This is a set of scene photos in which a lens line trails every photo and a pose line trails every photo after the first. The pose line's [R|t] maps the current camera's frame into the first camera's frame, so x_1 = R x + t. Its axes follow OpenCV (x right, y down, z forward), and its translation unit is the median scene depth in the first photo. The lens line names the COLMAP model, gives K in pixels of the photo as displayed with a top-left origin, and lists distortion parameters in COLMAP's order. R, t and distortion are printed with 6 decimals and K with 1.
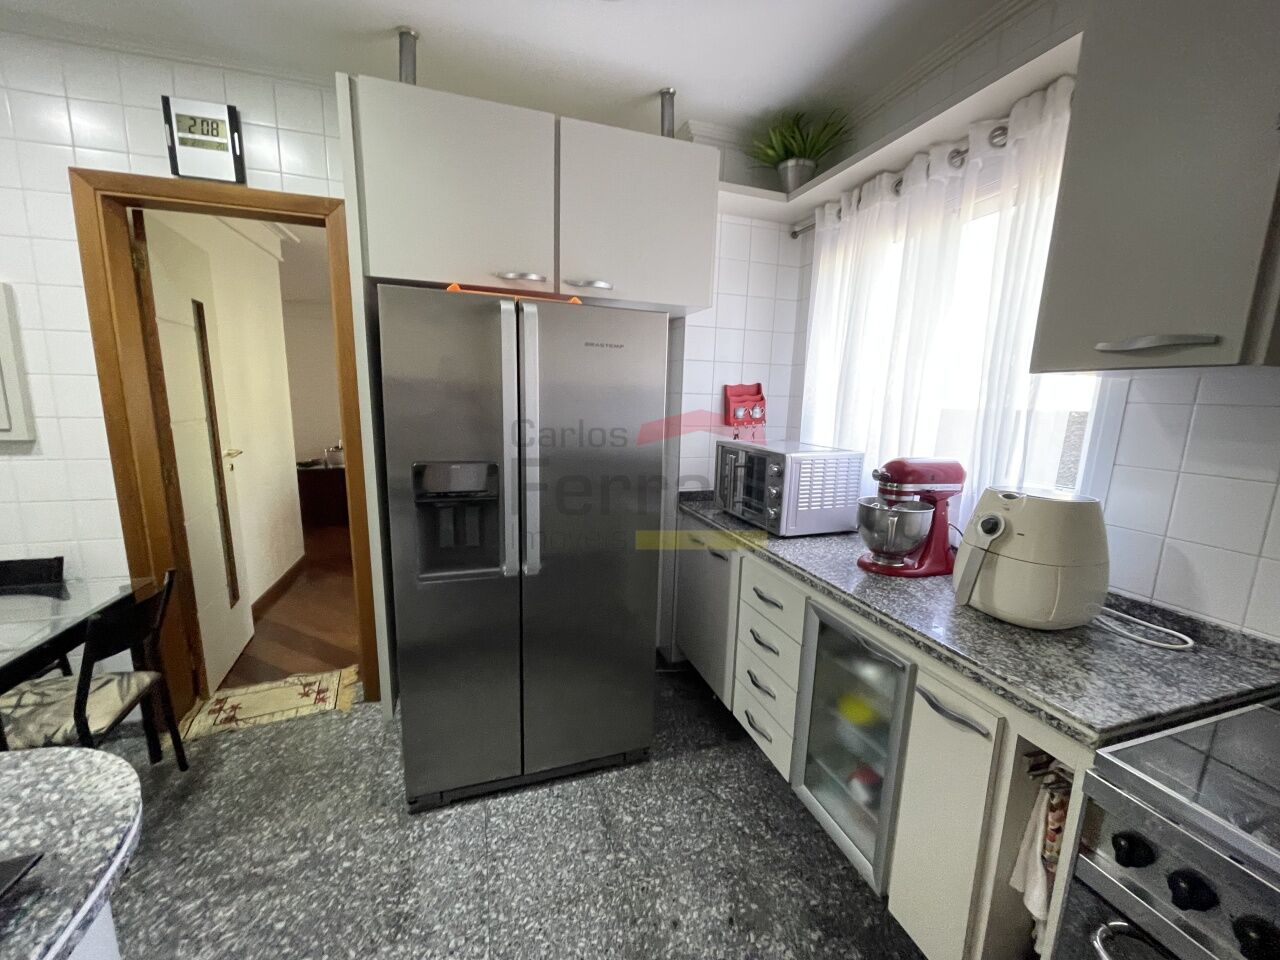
lens RADIAL K [[512.2, 0, 643.6], [0, 512.2, 488.4], [0, 0, 1]] dist [0.001059, 0.000564]
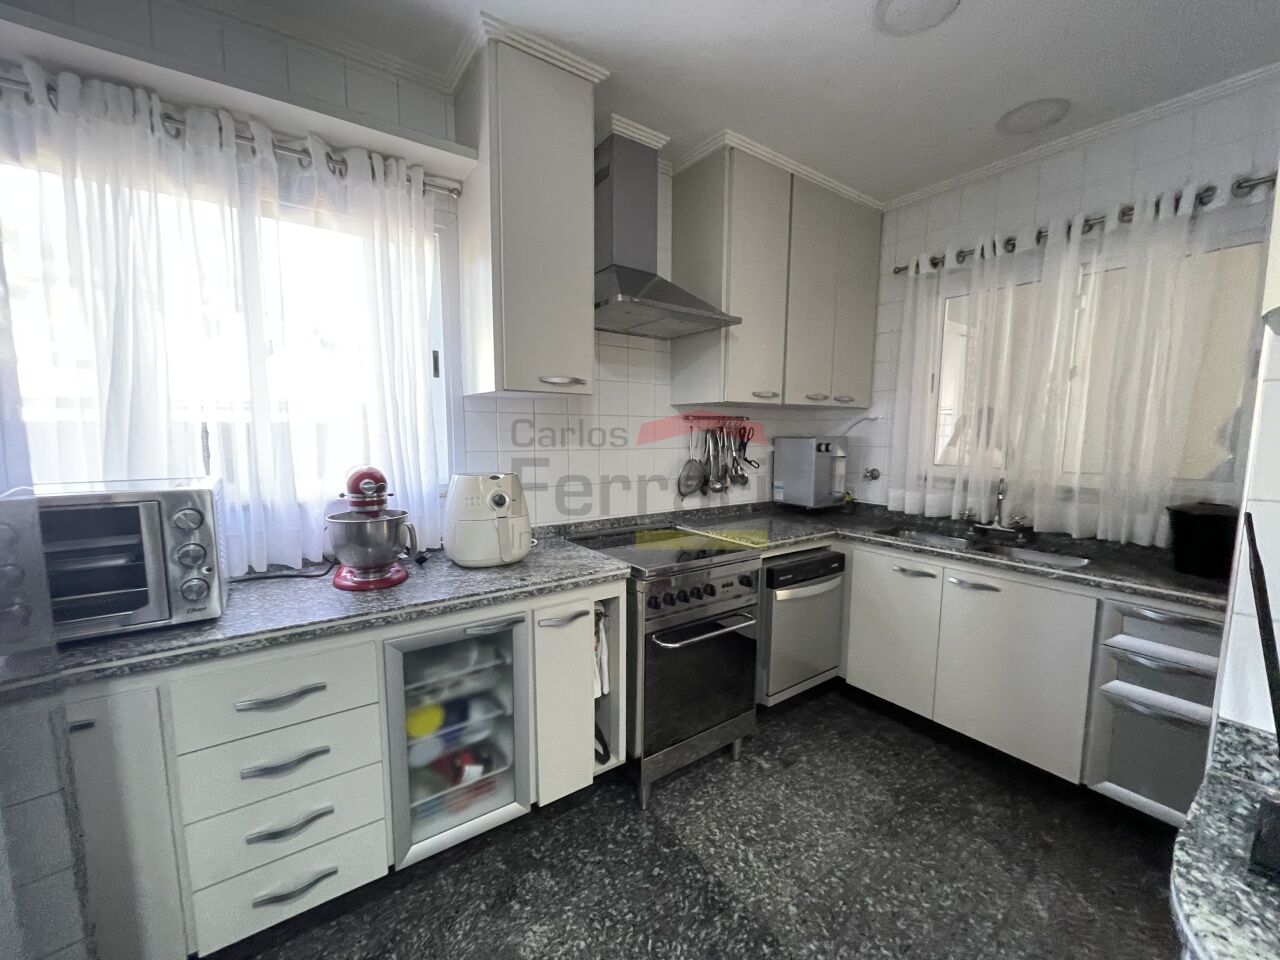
lens RADIAL K [[512.2, 0, 643.6], [0, 512.2, 488.4], [0, 0, 1]] dist [0.001059, 0.000564]
pose [[-0.294888, -0.139198, 0.945339, -0.546206], [0.153034, 0.969682, 0.190520, -0.119565], [-0.943198, 0.200851, -0.264645, 0.734779]]
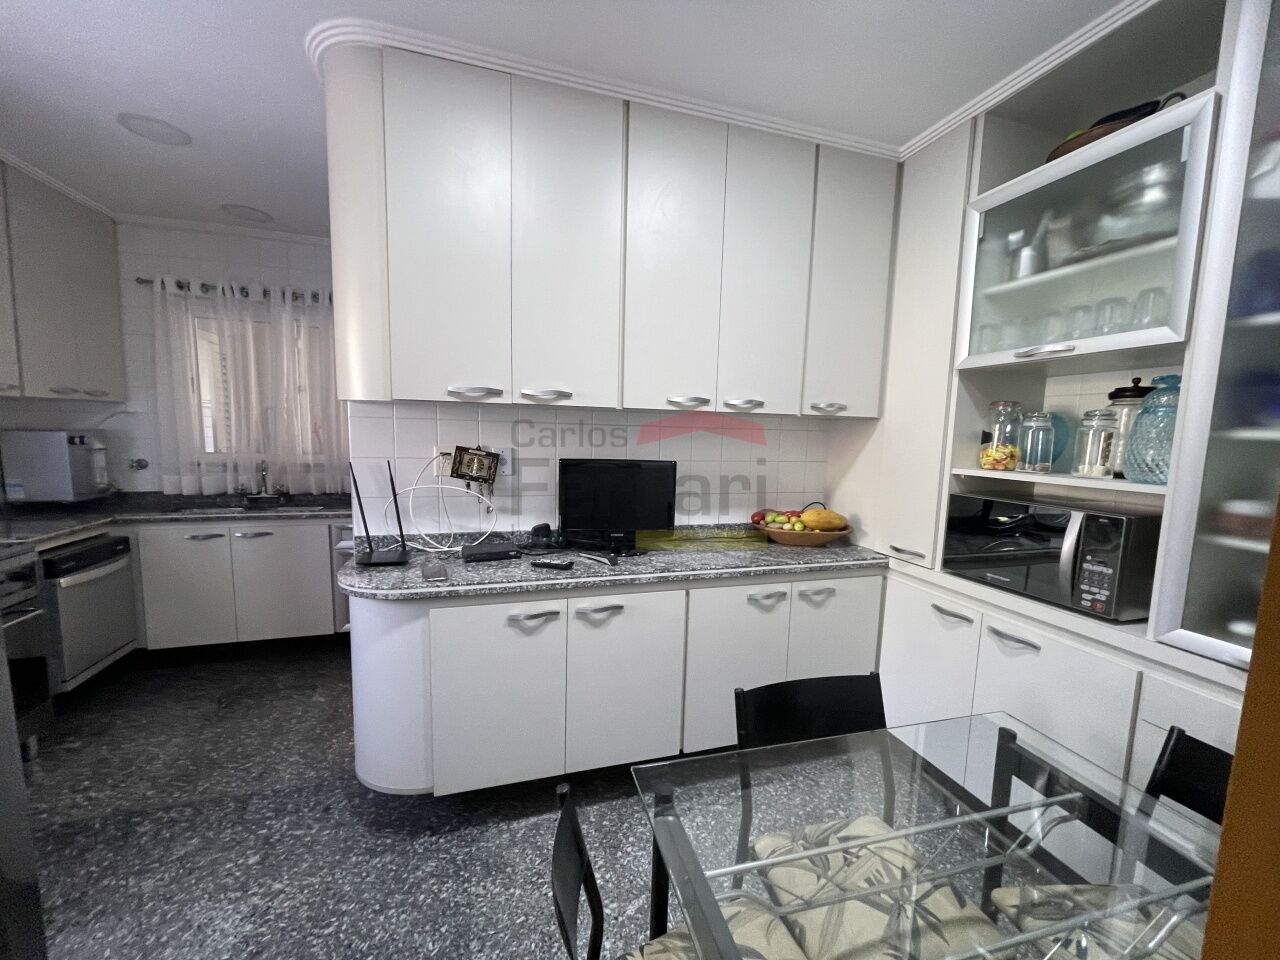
lens RADIAL K [[512.2, 0, 643.6], [0, 512.2, 488.4], [0, 0, 1]] dist [0.001059, 0.000564]
pose [[-0.998194, -0.059110, 0.010720, -0.845556], [-0.053508, 0.955938, 0.288652, -0.222032], [-0.027310, 0.287557, -0.957374, 1.120218]]
